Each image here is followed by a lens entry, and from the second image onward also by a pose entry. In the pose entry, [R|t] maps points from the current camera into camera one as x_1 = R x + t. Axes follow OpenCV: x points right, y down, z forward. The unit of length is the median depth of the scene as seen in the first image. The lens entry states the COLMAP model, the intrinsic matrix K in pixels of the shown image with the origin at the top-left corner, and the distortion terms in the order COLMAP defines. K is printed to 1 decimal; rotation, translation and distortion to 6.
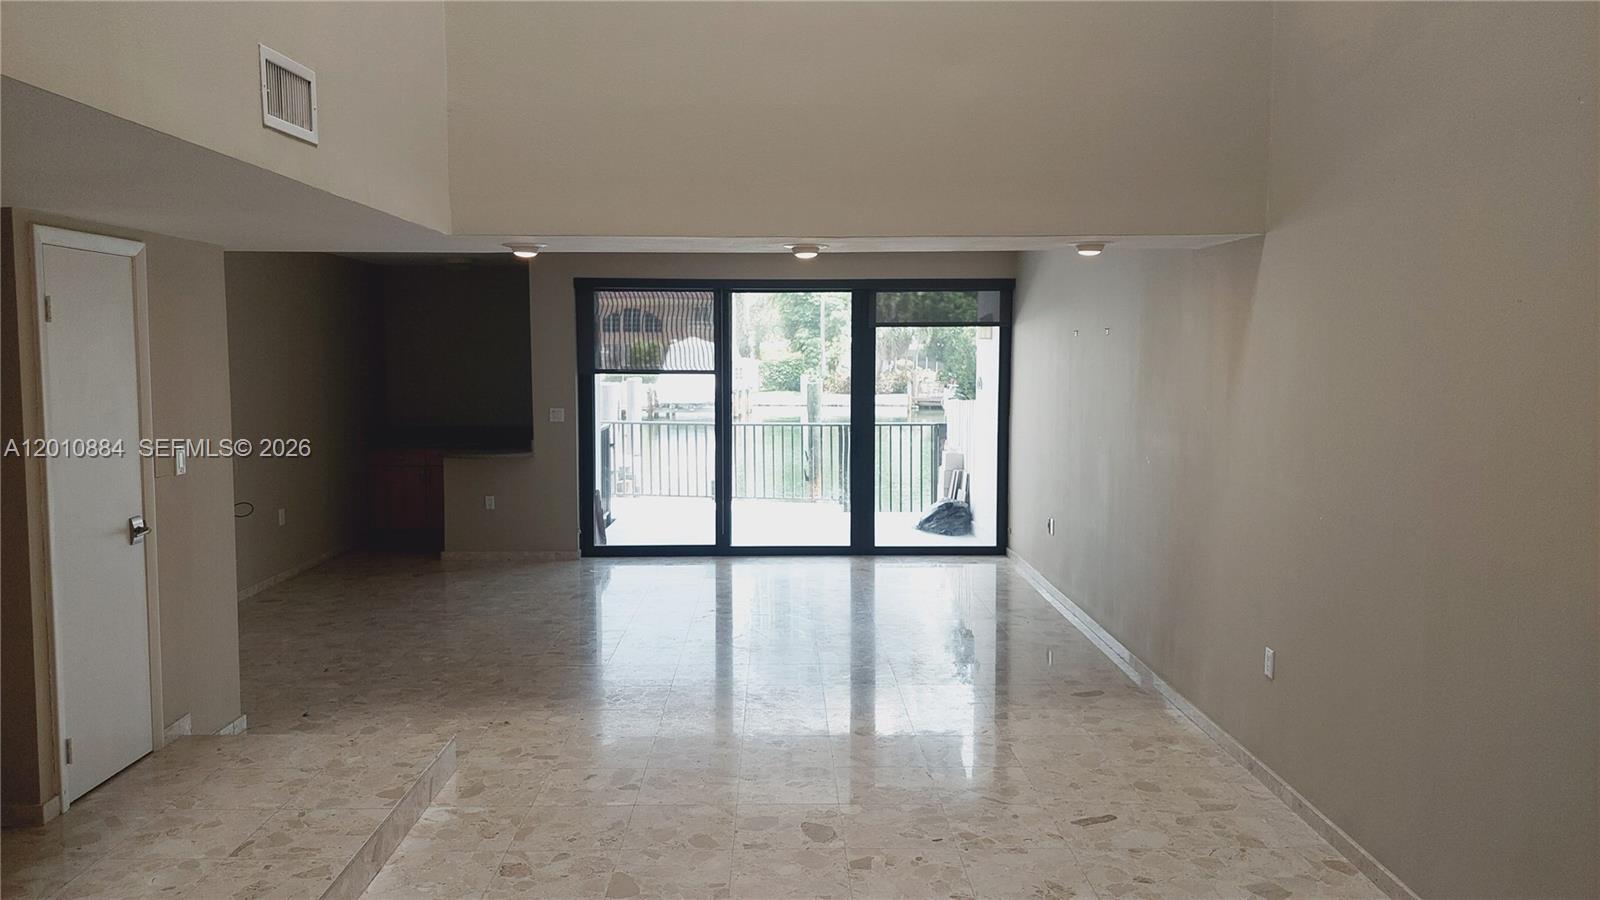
lens RADIAL K [[1148.5, 0, 798.4], [0, 1148.5, 444.1], [0, 0, 1]] dist [0.001506, -0.030666]
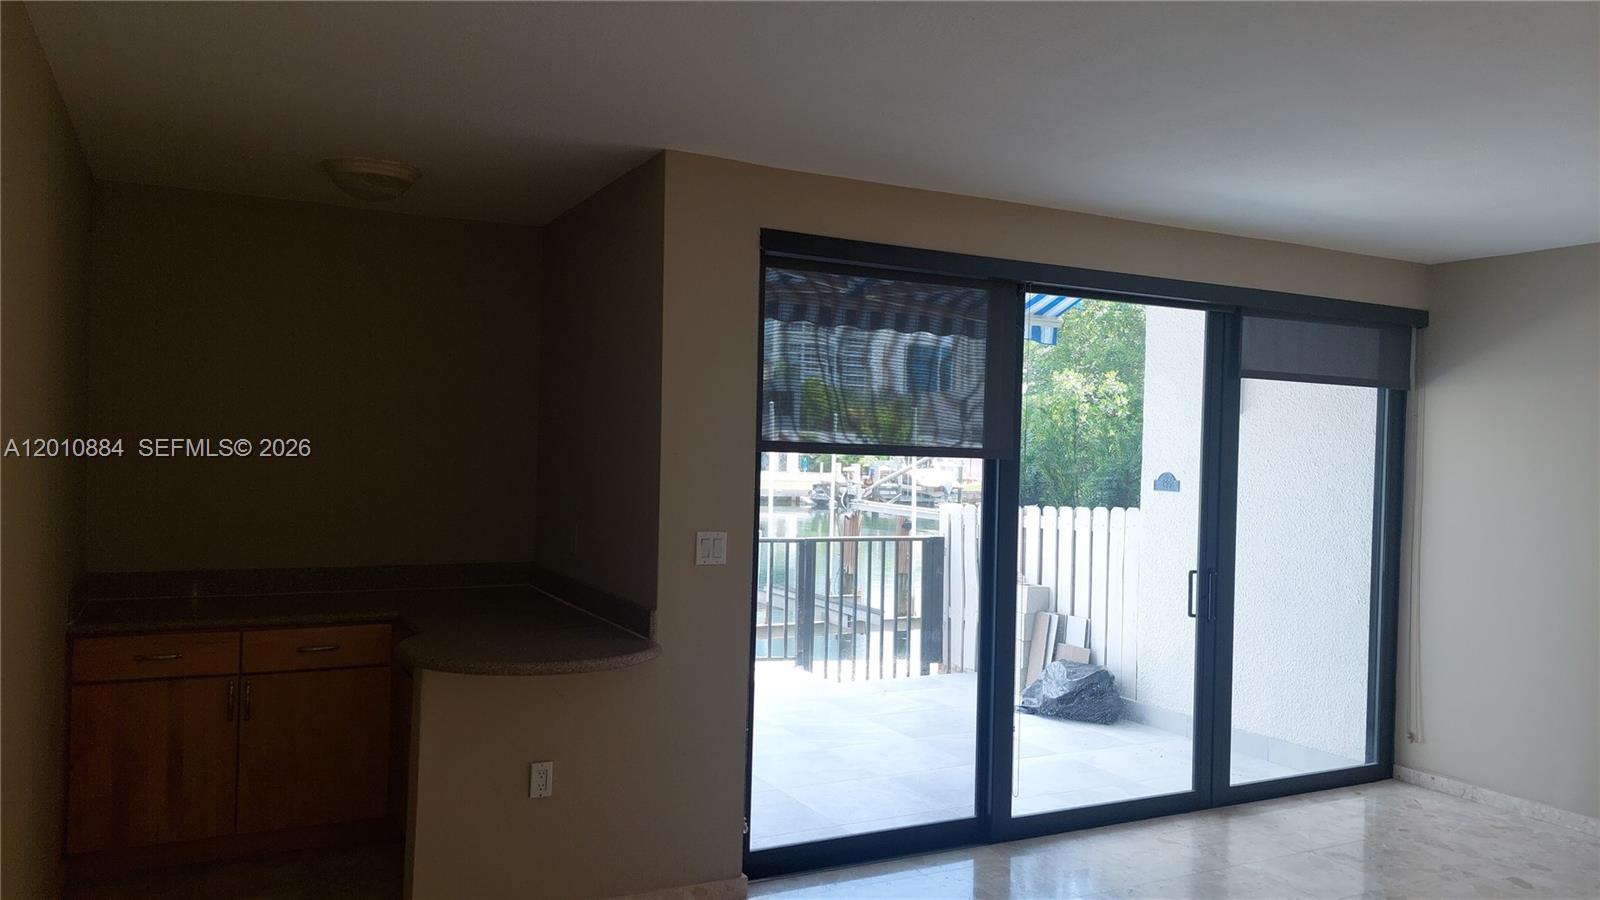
lens RADIAL K [[1148.5, 0, 772.1], [0, 1148.5, 448.0], [0, 0, 1]] dist [0.001506, -0.030666]
pose [[0.895627, 0.029366, 0.443836, -0.369597], [0.002896, 0.997412, -0.071837, -0.030980], [-0.444797, 0.065624, 0.893224, 0.614475]]
